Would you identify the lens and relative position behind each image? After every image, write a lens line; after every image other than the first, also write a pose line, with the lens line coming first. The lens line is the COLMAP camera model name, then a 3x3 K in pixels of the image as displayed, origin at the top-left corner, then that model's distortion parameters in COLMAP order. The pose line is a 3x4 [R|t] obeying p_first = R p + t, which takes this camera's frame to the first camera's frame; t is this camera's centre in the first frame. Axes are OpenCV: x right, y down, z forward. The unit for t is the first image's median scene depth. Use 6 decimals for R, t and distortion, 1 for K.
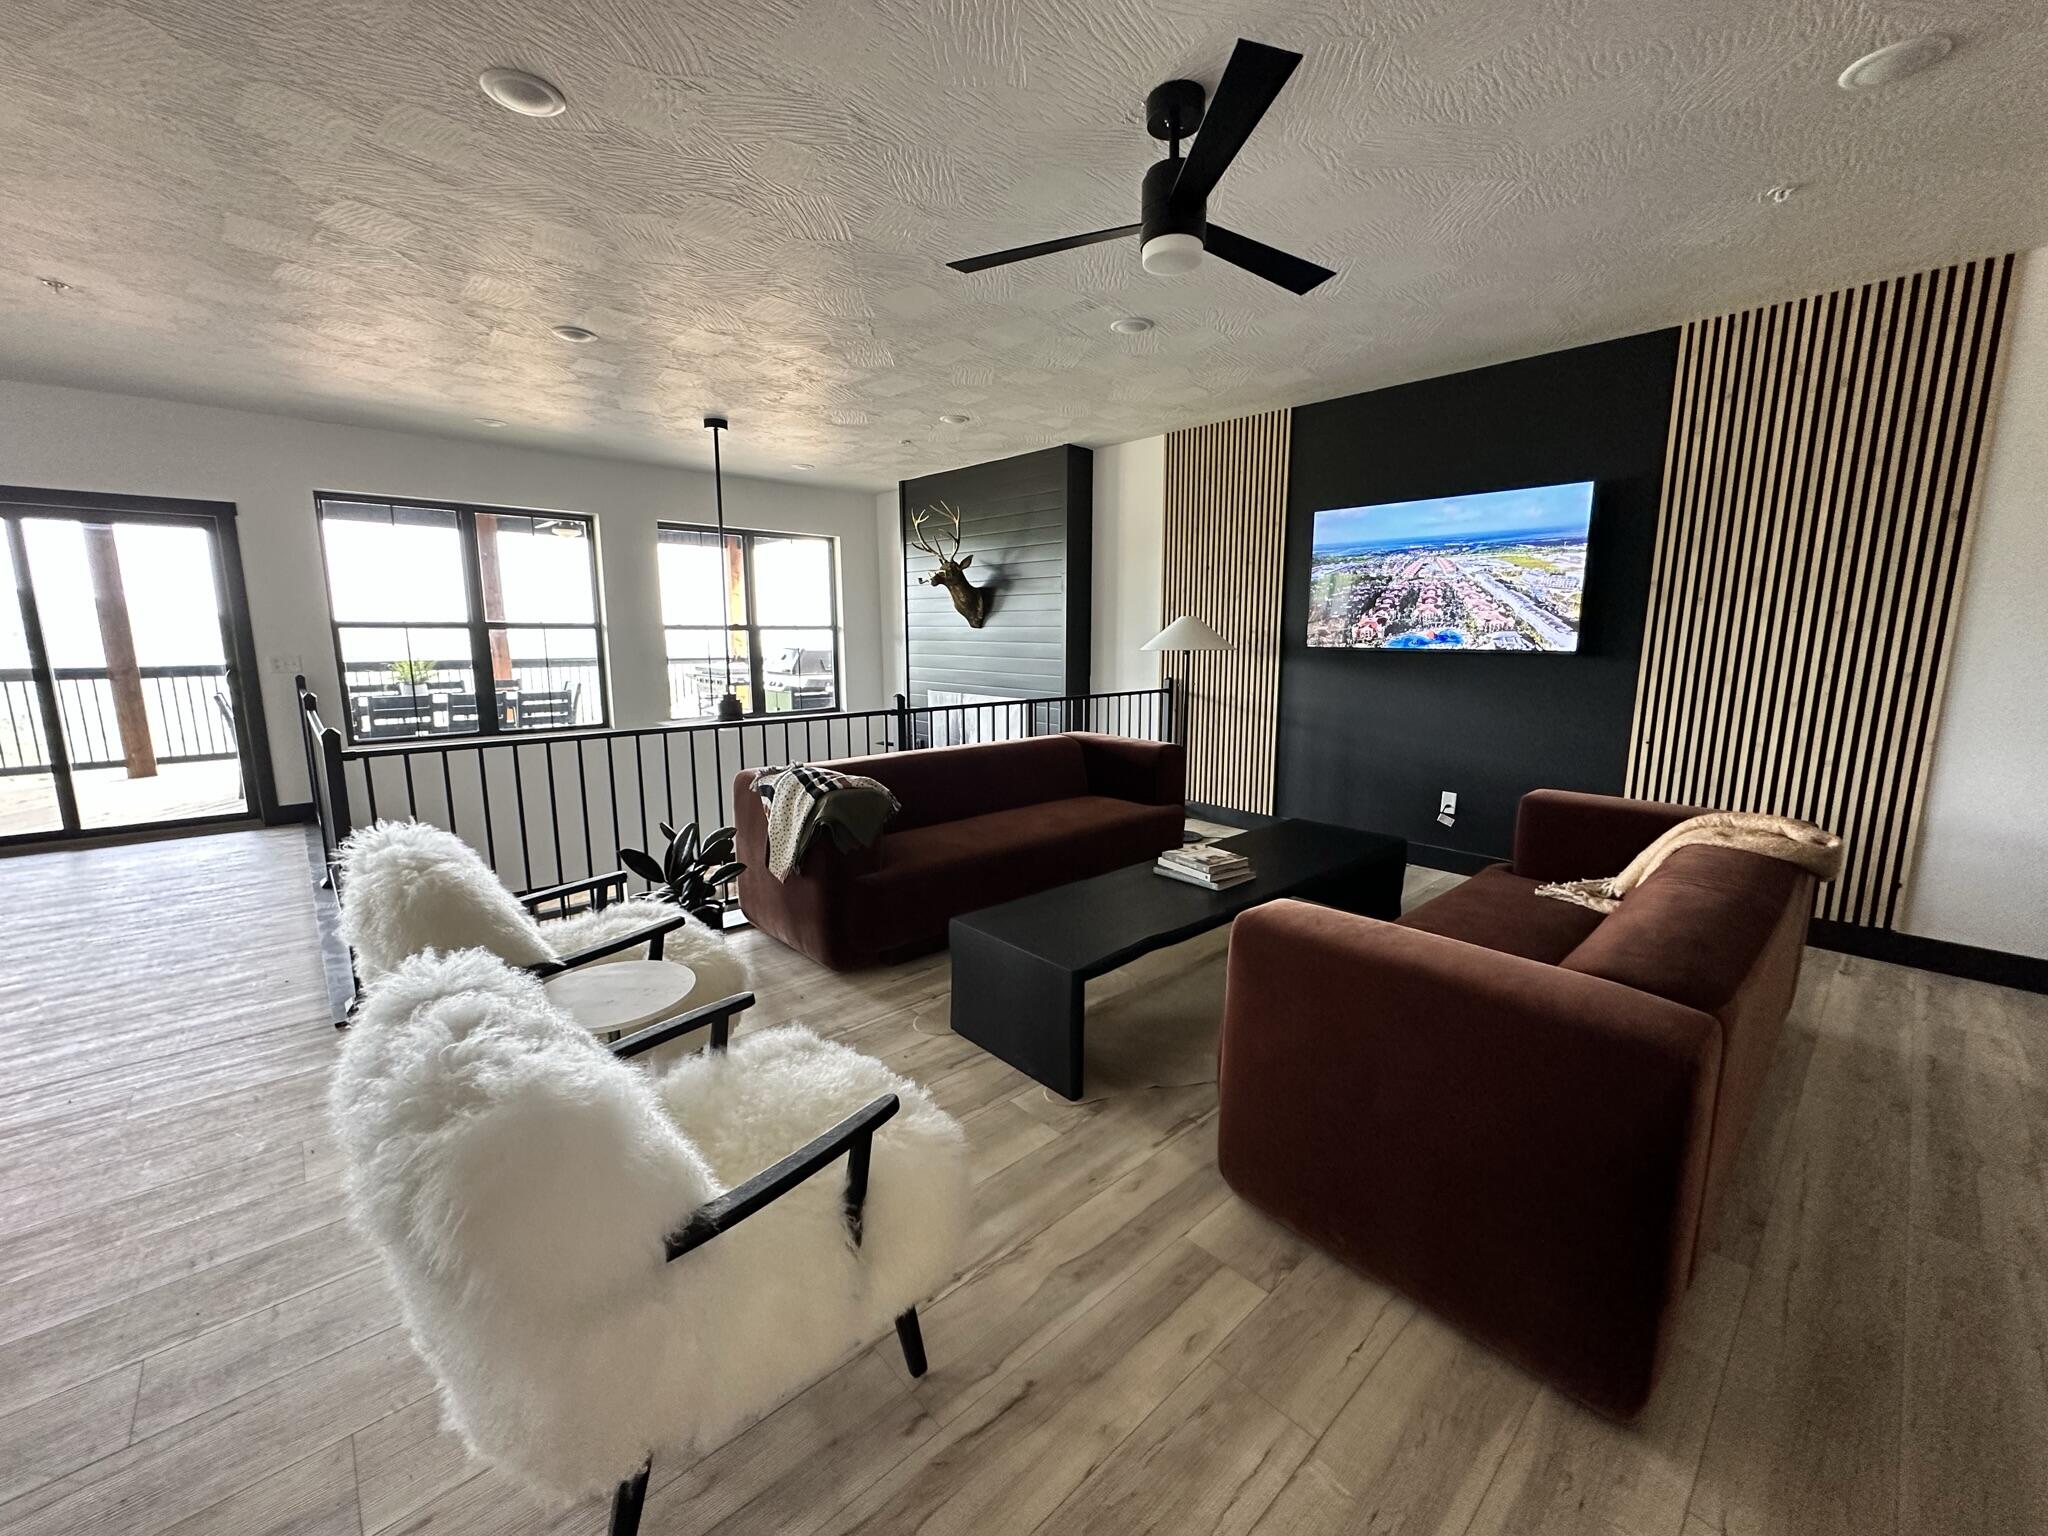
lens RADIAL K [[811.7, 0, 1024.0], [0, 811.7, 768.0], [0, 0, 1]] dist [-0.007500, 0.000077]
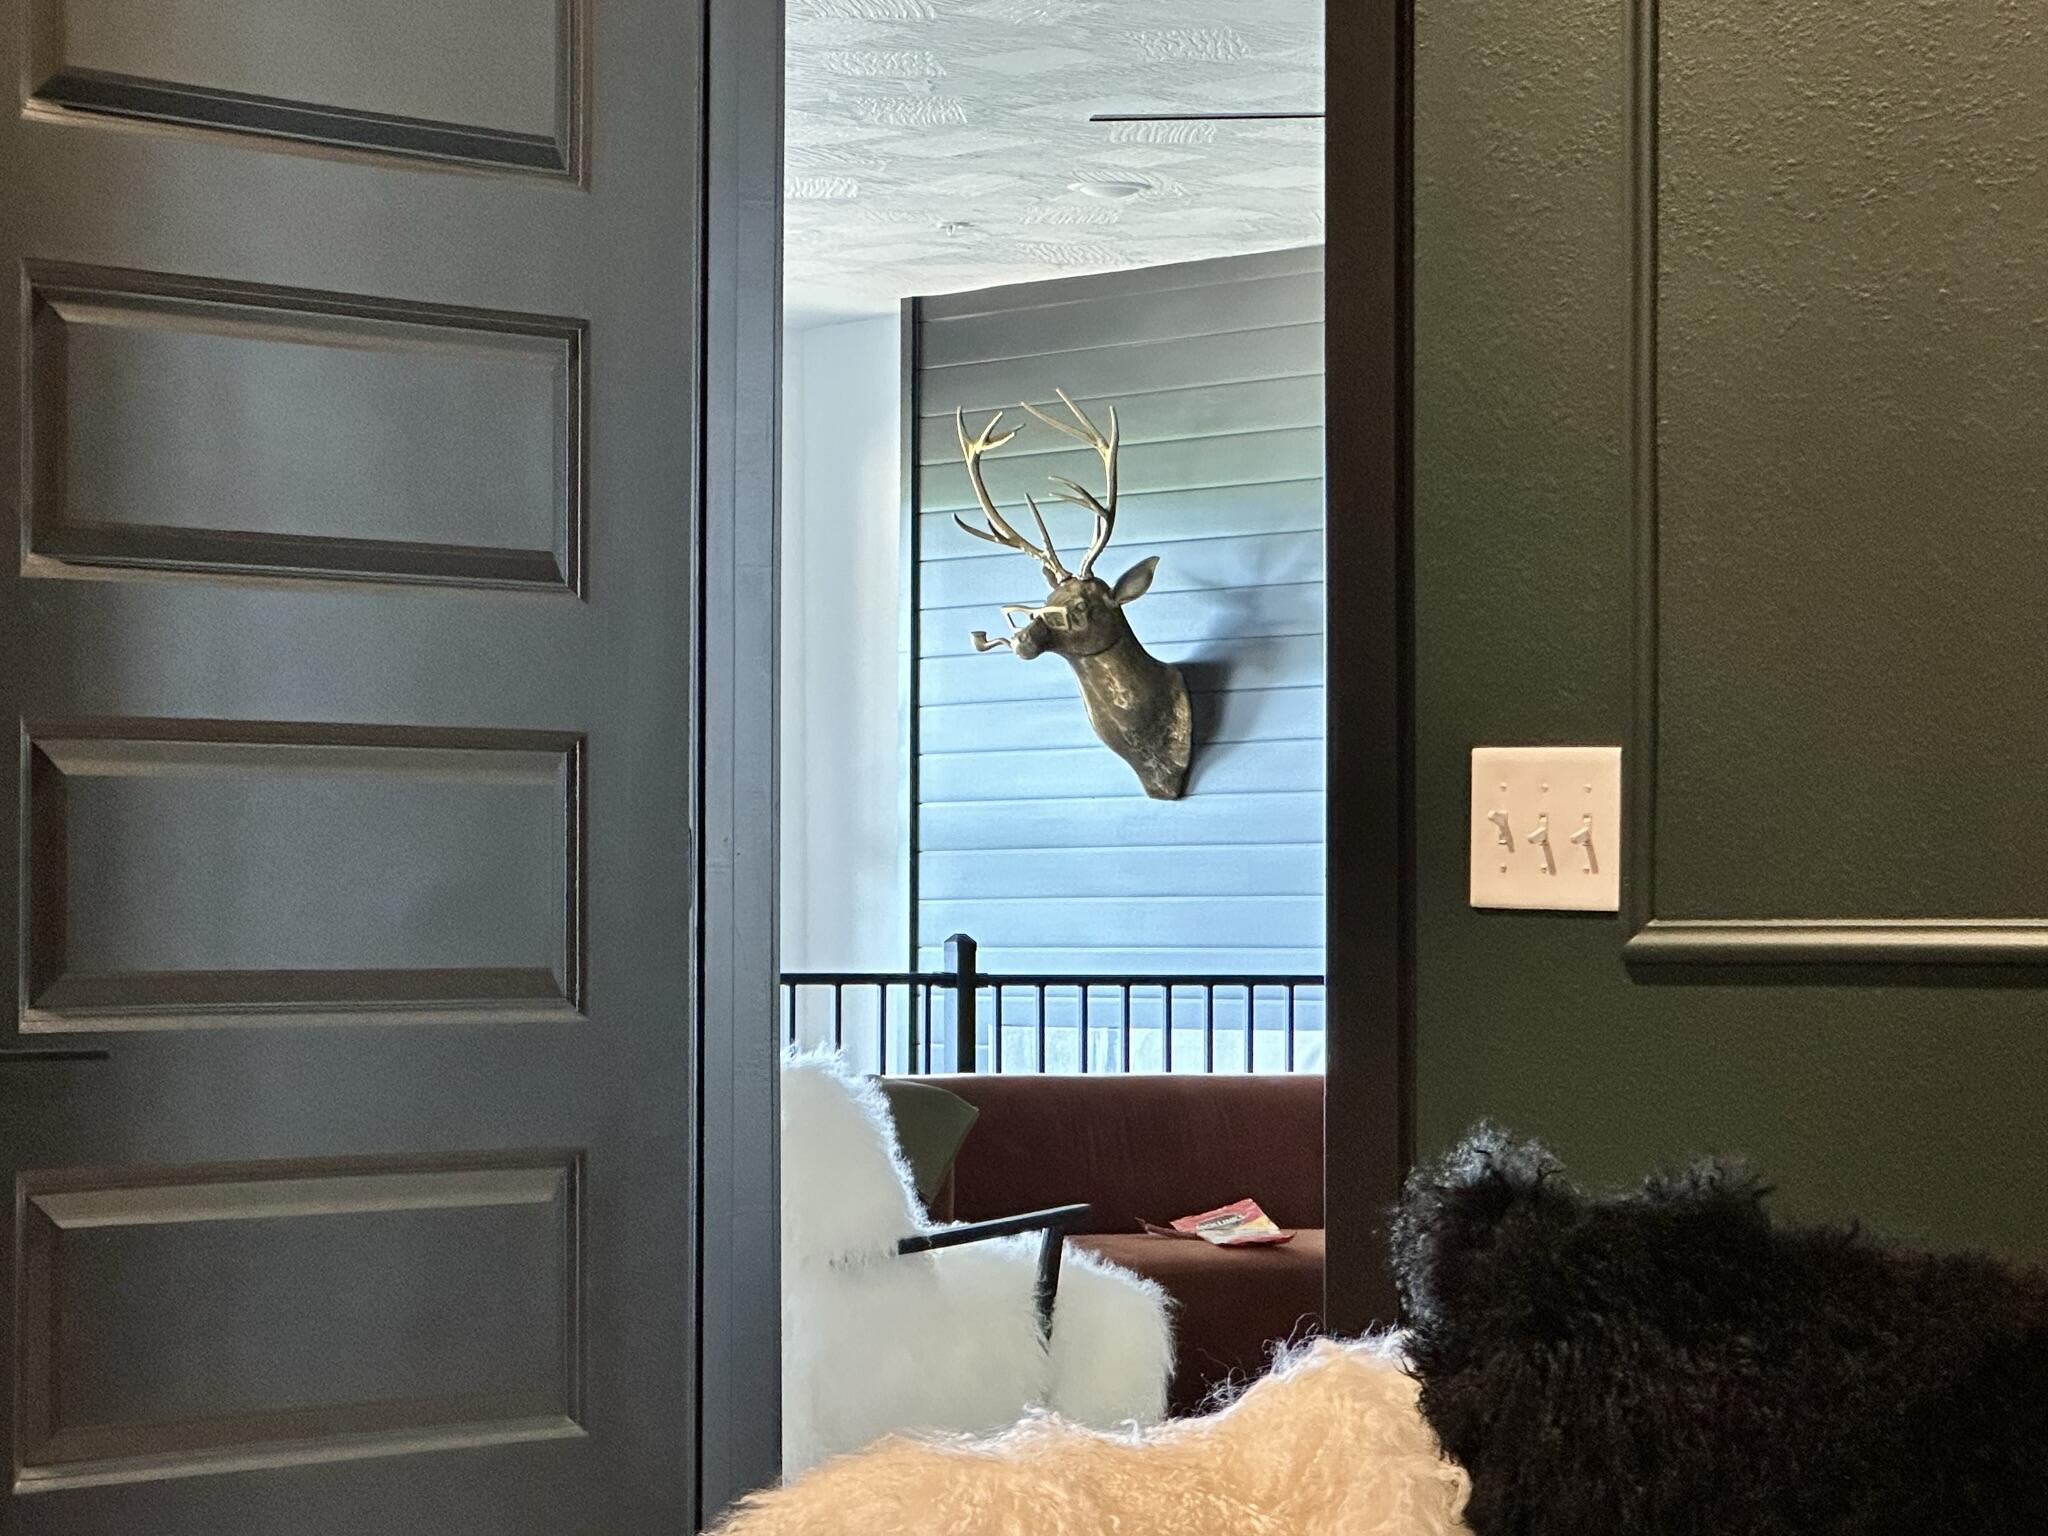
lens RADIAL K [[6105.7, 0, 1024.0], [0, 6105.7, 768.0], [0, 0, 1]] dist [-0.496037, 14.884923]
pose [[0.996582, -0.000311, -0.082607, 0.088859], [-0.016253, 0.979708, -0.199771, 0.318278], [0.080993, 0.200431, 0.976354, -1.427041]]
